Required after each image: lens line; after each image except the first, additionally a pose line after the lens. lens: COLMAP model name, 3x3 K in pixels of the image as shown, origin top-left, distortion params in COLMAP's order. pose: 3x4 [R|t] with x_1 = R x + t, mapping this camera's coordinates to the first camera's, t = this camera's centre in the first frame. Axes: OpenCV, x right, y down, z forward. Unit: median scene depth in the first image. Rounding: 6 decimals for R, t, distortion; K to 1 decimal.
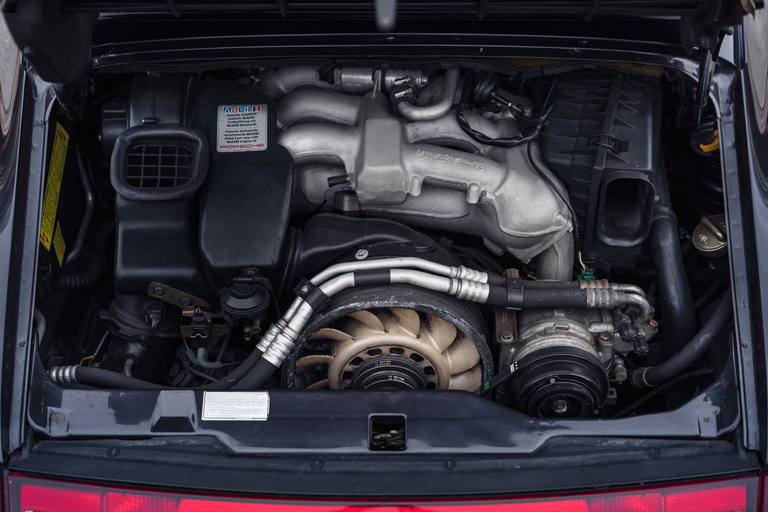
lens RADIAL K [[1191.6, 0, 360.4], [0, 1191.6, 254.6], [0, 0, 1]] dist [-0.000643, -0.013192]
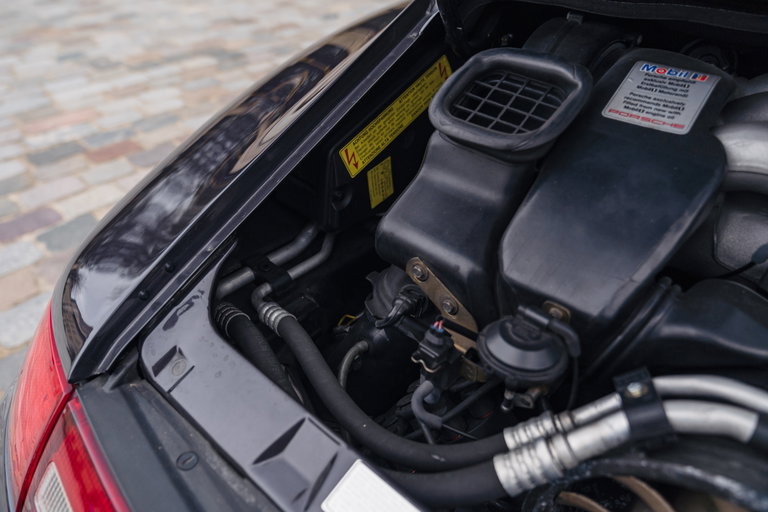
lens RADIAL K [[534.2, 0, 376.6], [0, 534.2, 250.9], [0, 0, 1]] dist [-0.029097, 0.005879]
pose [[0.739534, 0.404099, -0.538324, -0.030132], [-0.428590, 0.899365, 0.086334, 0.003528], [0.519038, 0.166873, 0.838304, 0.738900]]
